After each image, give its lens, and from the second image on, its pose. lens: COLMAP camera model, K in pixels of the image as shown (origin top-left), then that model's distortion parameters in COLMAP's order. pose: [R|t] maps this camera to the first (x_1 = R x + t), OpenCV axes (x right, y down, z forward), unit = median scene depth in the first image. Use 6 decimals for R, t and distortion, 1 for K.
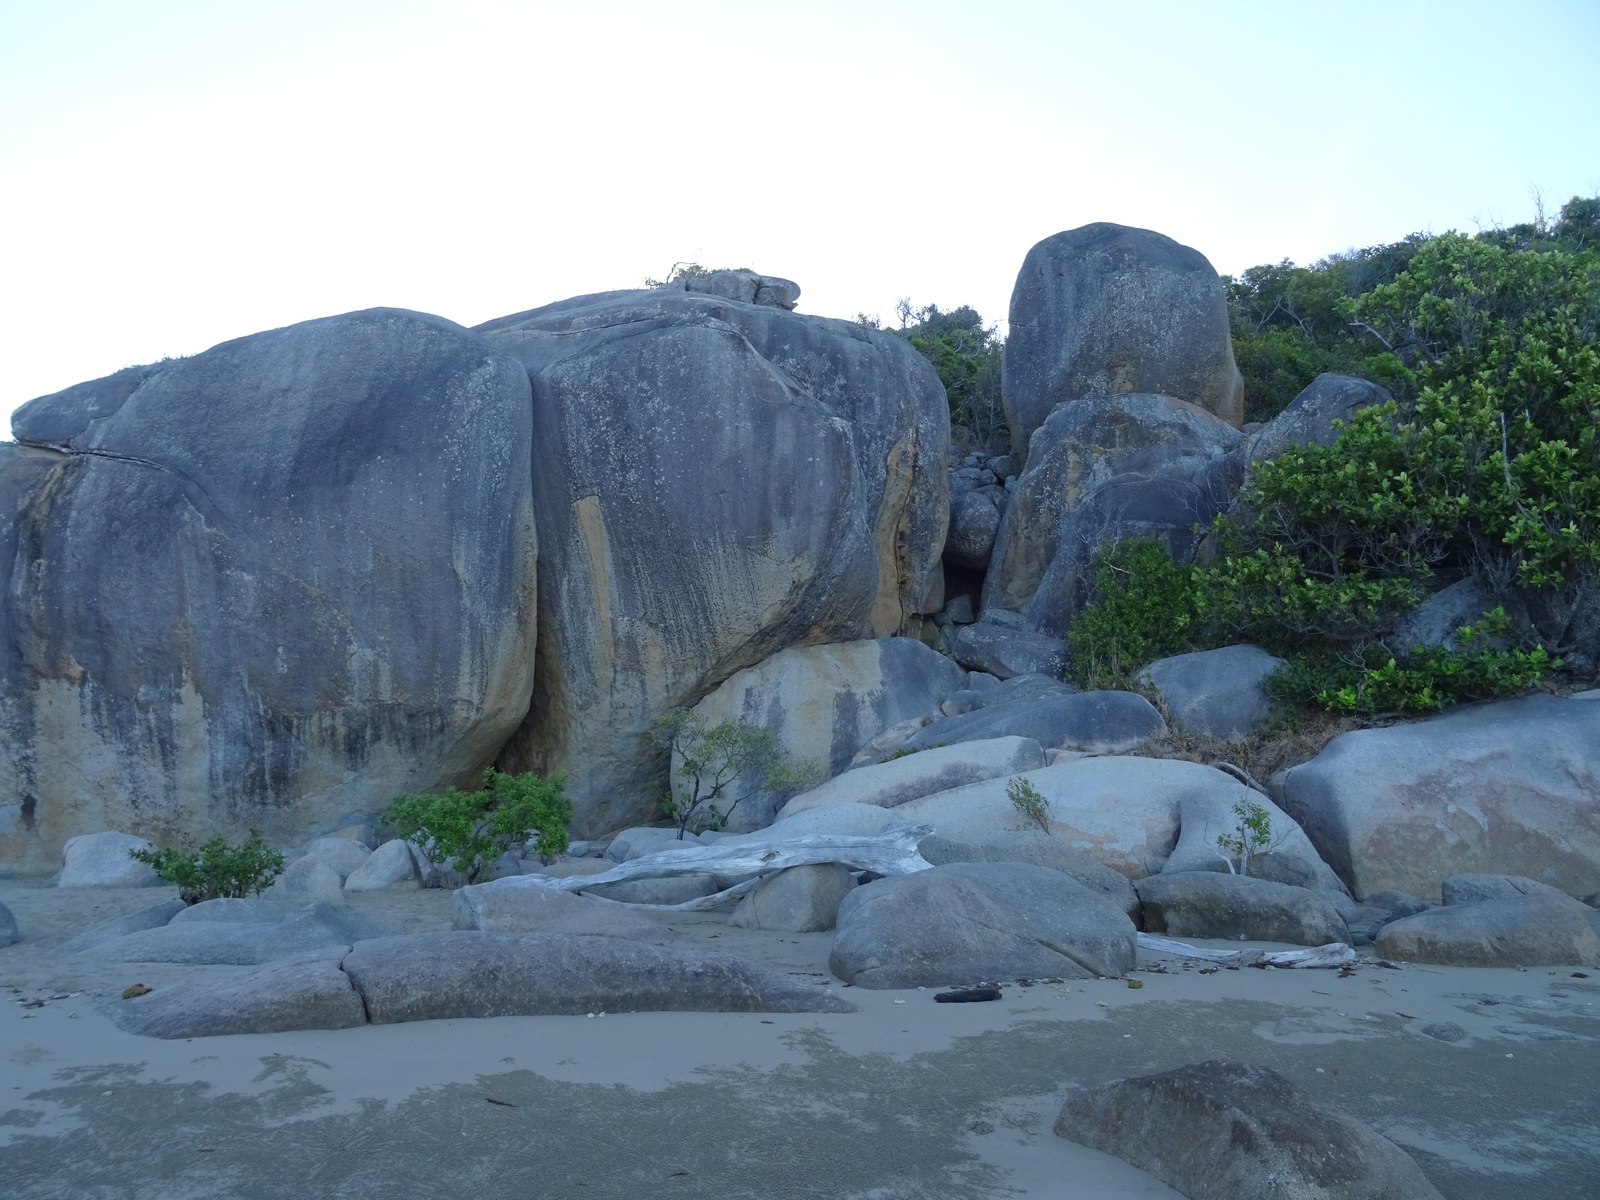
lens RADIAL K [[1142.3, 0, 804.9], [0, 1142.3, 600.5], [0, 0, 1]] dist [-0.001211, -0.006608]
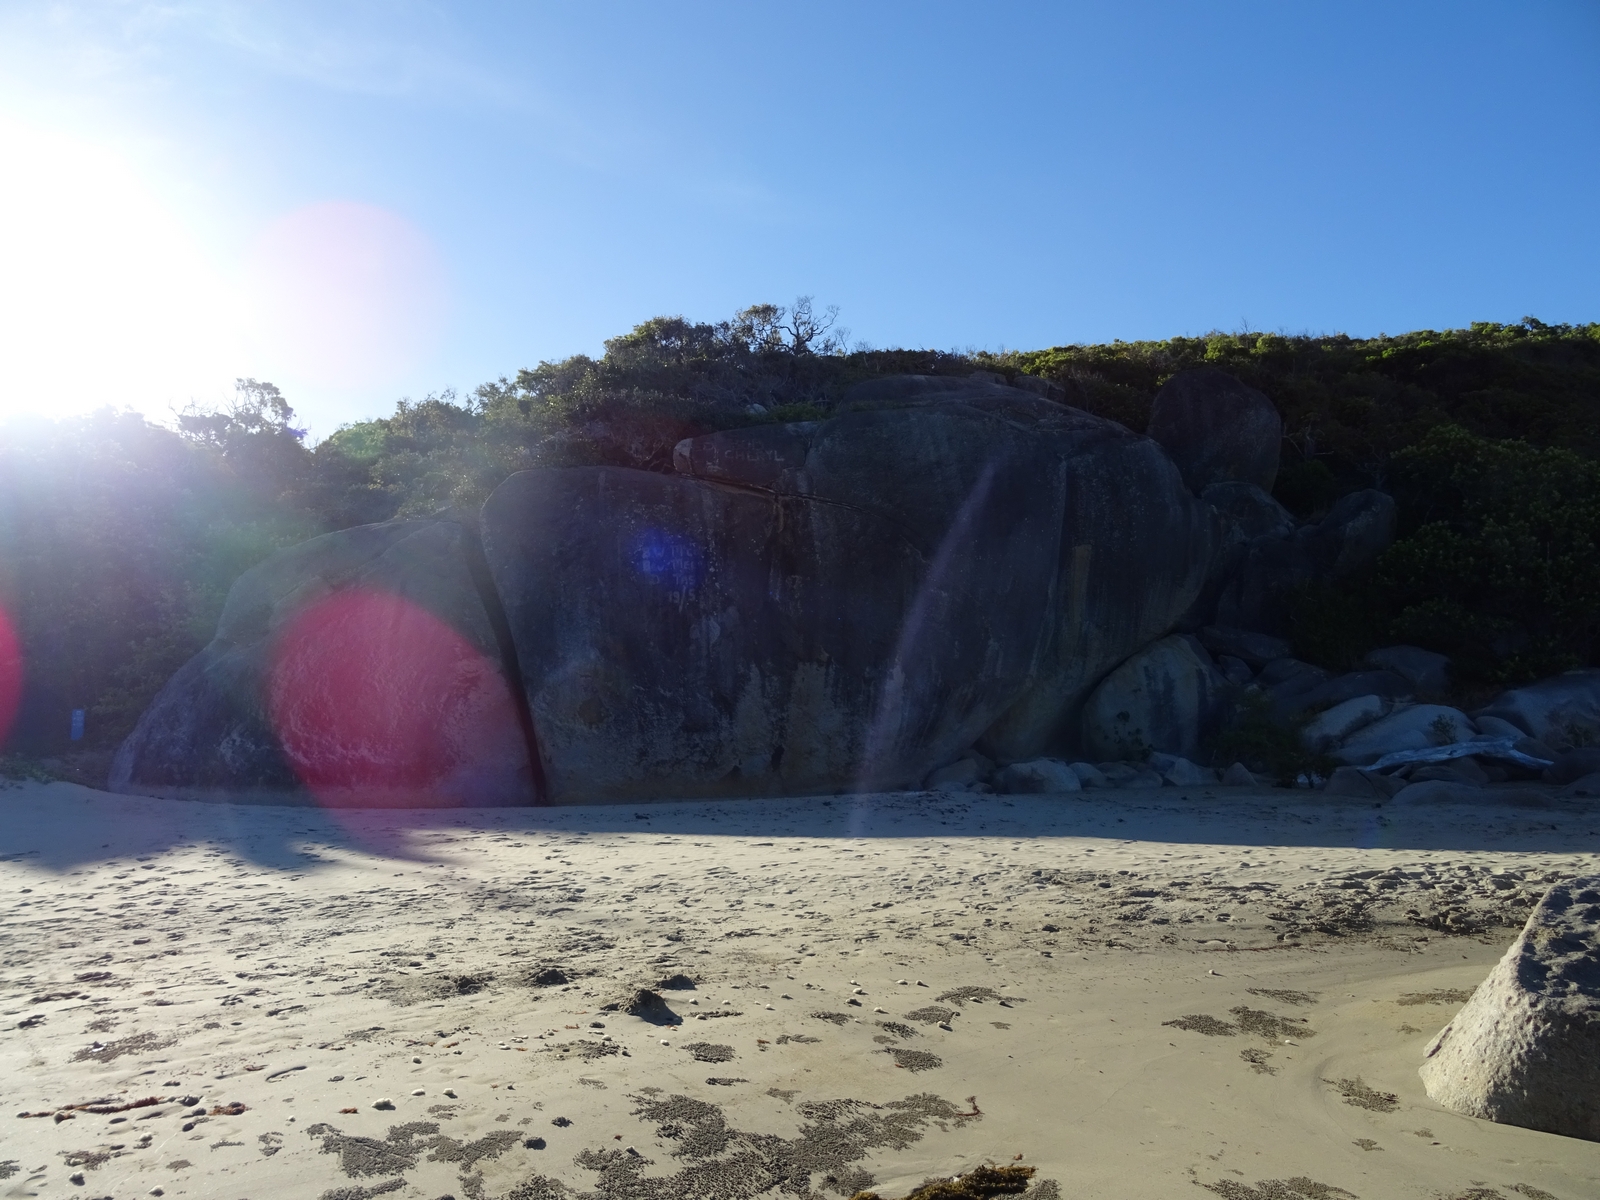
lens RADIAL K [[1142.3, 0, 798.0], [0, 1142.3, 604.1], [0, 0, 1]] dist [-0.001211, -0.006608]
pose [[0.895891, 0.022314, 0.443714, -1.282149], [-0.043822, 0.998306, 0.038276, -0.054724], [-0.442108, -0.053736, 0.895351, -0.239158]]
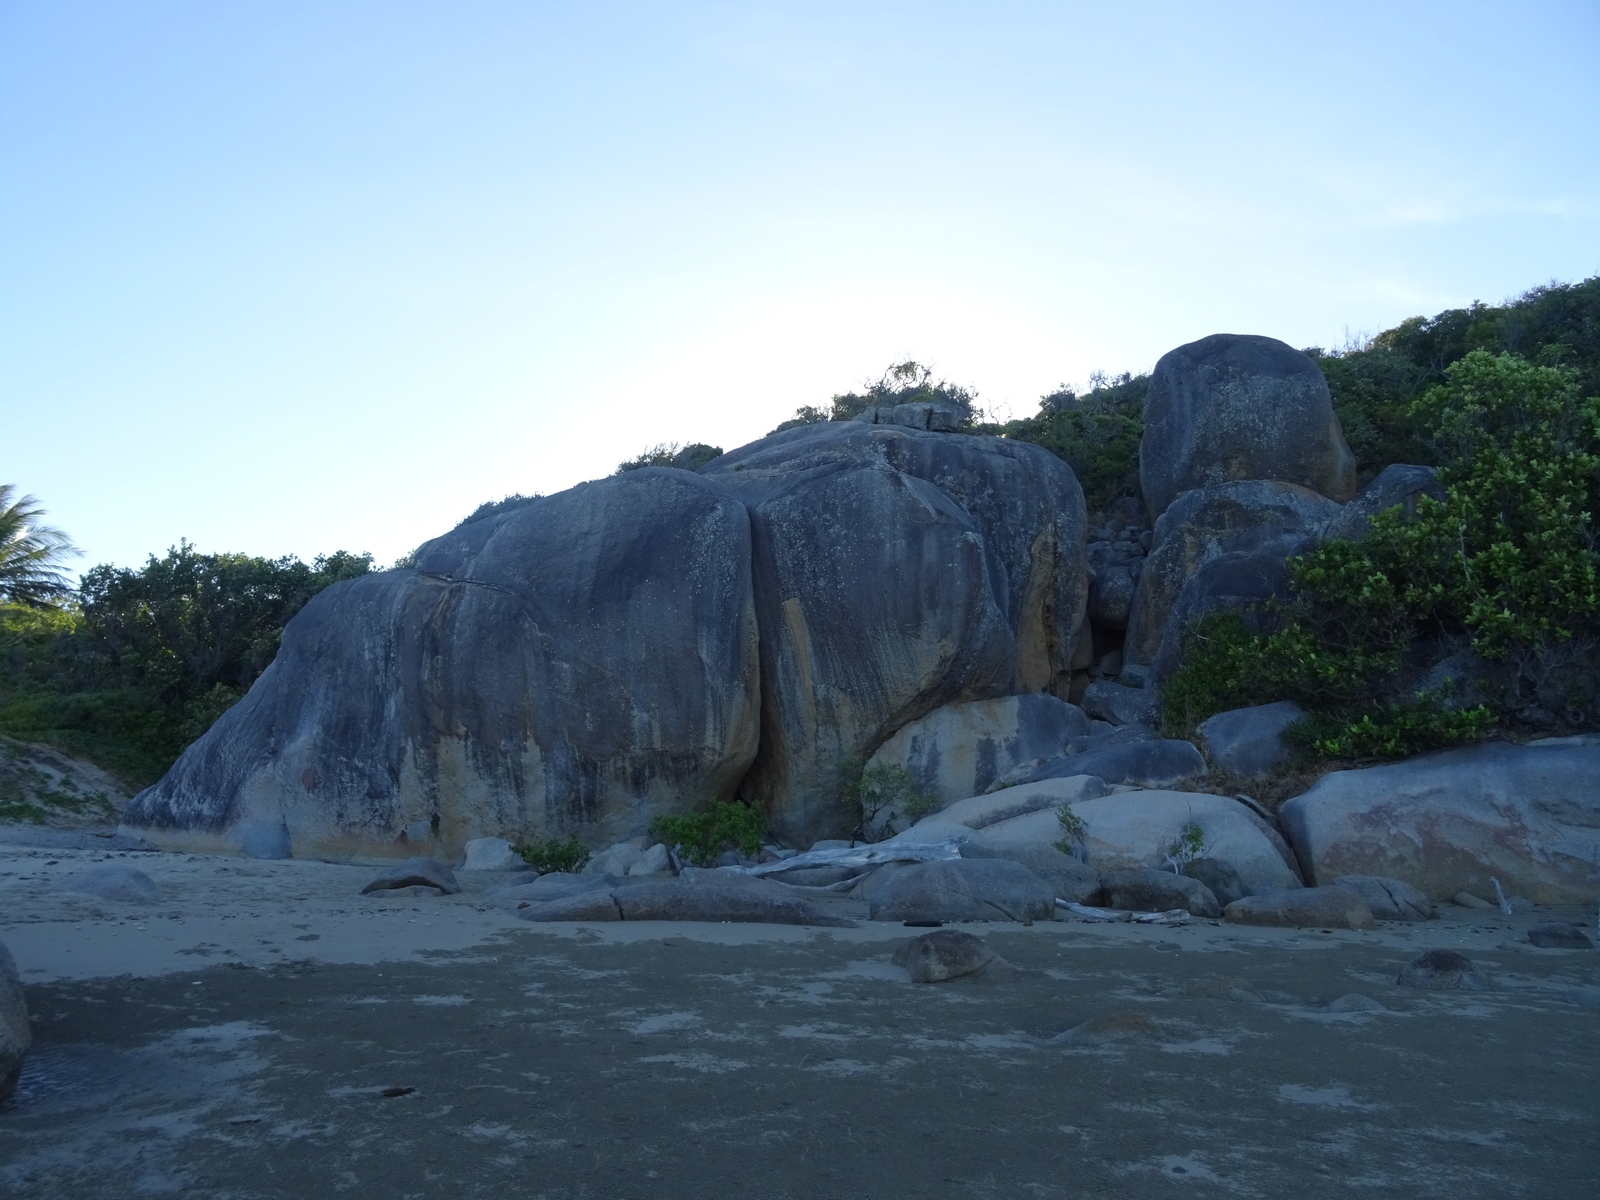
lens RADIAL K [[1142.3, 0, 805.5], [0, 1142.3, 600.9], [0, 0, 1]] dist [-0.001211, -0.006608]
pose [[0.968812, -0.038730, -0.244753, 0.168576], [0.034269, 0.999160, -0.022460, -0.058263], [0.245417, 0.013372, 0.969325, -0.339927]]
